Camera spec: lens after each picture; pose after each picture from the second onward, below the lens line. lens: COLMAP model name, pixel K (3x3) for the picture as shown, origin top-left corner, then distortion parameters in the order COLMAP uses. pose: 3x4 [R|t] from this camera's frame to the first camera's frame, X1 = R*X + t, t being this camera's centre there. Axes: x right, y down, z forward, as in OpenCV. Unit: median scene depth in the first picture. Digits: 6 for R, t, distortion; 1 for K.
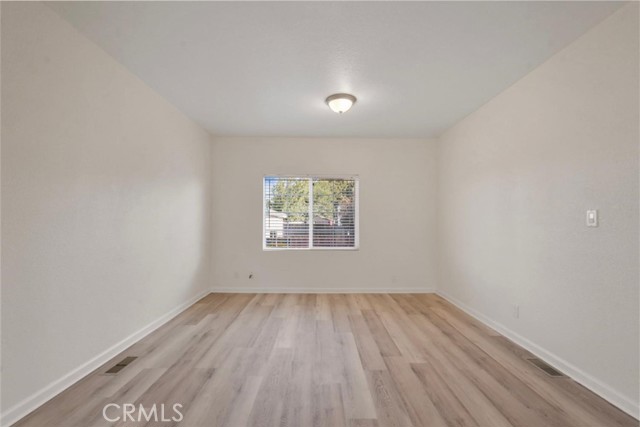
lens RADIAL K [[283.5, 0, 317.2], [0, 283.5, 213.3], [0, 0, 1]] dist [-0.010040, 0.002283]
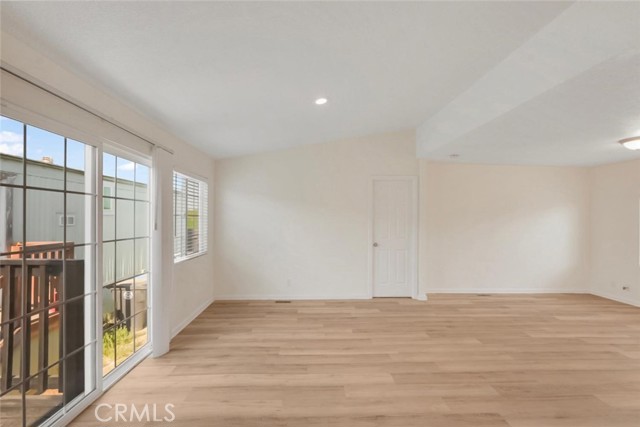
lens RADIAL K [[283.5, 0, 321.2], [0, 283.5, 214.0], [0, 0, 1]] dist [-0.010040, 0.002283]
pose [[0.044988, -0.026568, -0.998634, 1.352465], [0.013859, 0.999567, -0.025968, -0.095731], [0.998891, -0.012672, 0.045337, -0.394655]]
